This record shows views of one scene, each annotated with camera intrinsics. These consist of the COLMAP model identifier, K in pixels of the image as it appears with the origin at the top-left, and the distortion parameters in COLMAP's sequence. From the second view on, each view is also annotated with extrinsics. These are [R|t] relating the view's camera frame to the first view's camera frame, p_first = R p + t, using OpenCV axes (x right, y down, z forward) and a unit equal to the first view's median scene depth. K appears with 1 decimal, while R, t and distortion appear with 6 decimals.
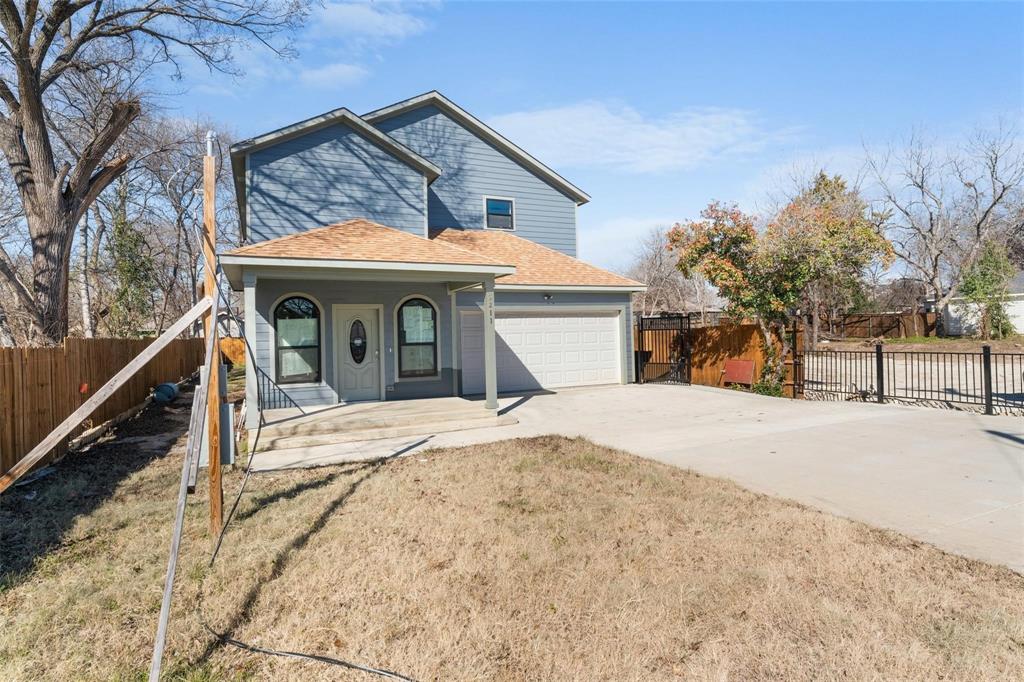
lens RADIAL K [[549.3, 0, 512.2], [0, 549.3, 325.6], [0, 0, 1]] dist [-0.001521, -0.000283]
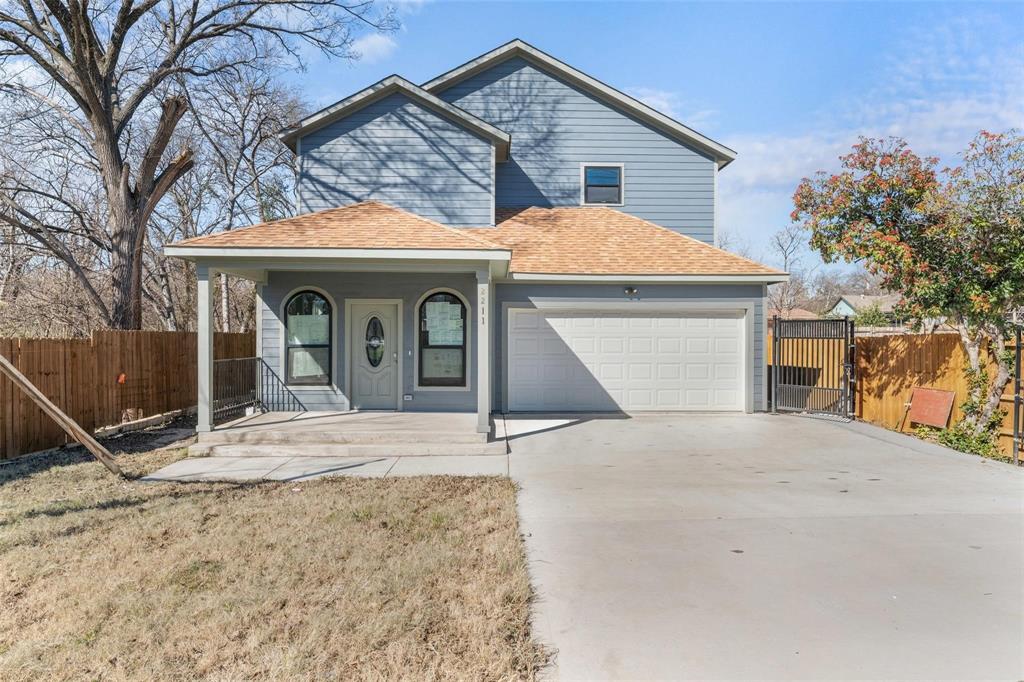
lens RADIAL K [[624.5, 0, 500.2], [0, 624.5, 341.5], [0, 0, 1]] dist [-0.005269, -0.000864]
pose [[0.914992, 0.030800, -0.402295, 0.253656], [-0.019603, 0.999298, 0.031921, -0.005887], [0.402995, -0.021322, 0.914954, 0.143994]]
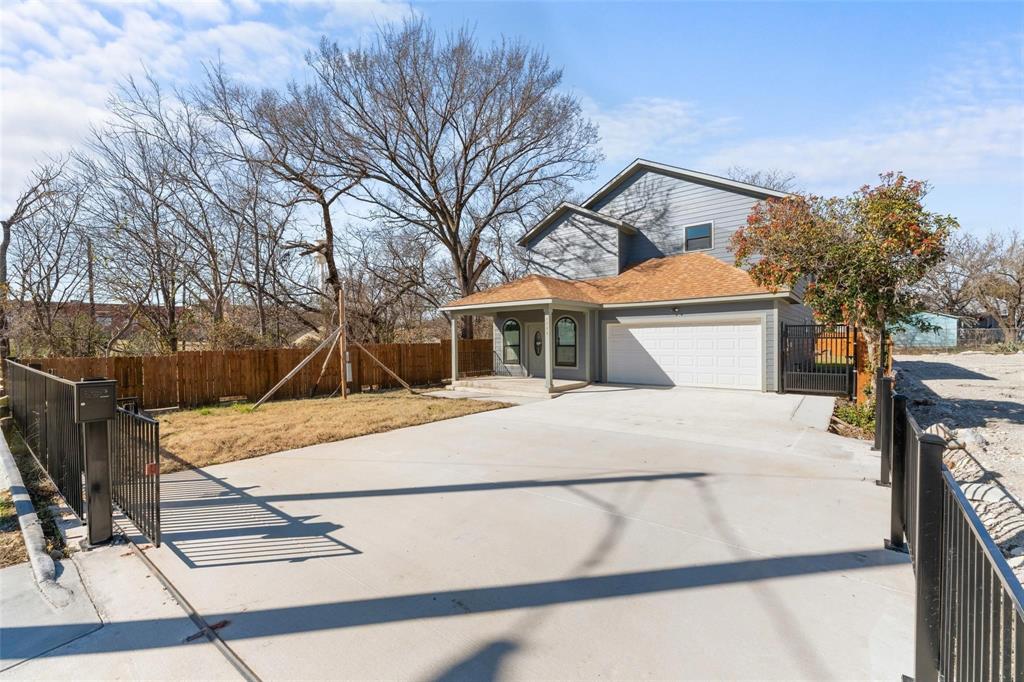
lens RADIAL K [[434.0, 0, 504.7], [0, 434.0, 347.0], [0, 0, 1]] dist [0.000388, 0.000063]
pose [[0.420576, 0.031906, -0.906696, 0.786886], [0.016345, 0.998953, 0.042734, -0.017997], [0.907110, -0.032793, 0.419614, 0.267347]]
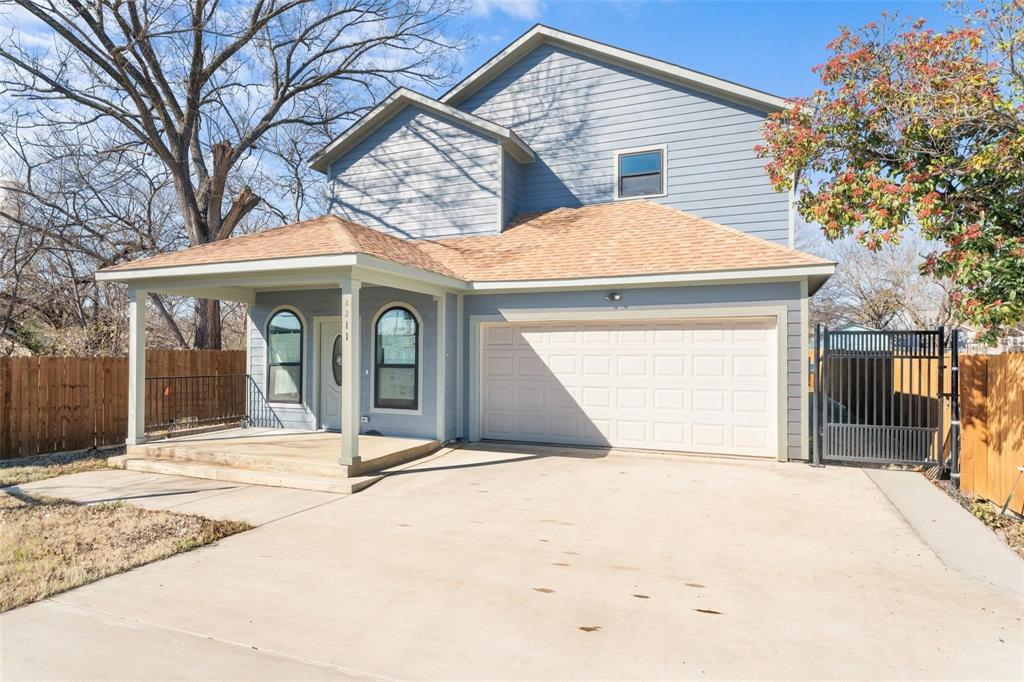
lens RADIAL K [[578.4, 0, 512.5], [0, 578.4, 353.0], [0, 0, 1]] dist [-0.000815, -0.000840]
pose [[0.673638, 0.024487, -0.738656, 0.470673], [-0.007603, 0.999628, 0.026204, -0.006285], [0.739022, -0.012036, 0.673573, 0.499467]]
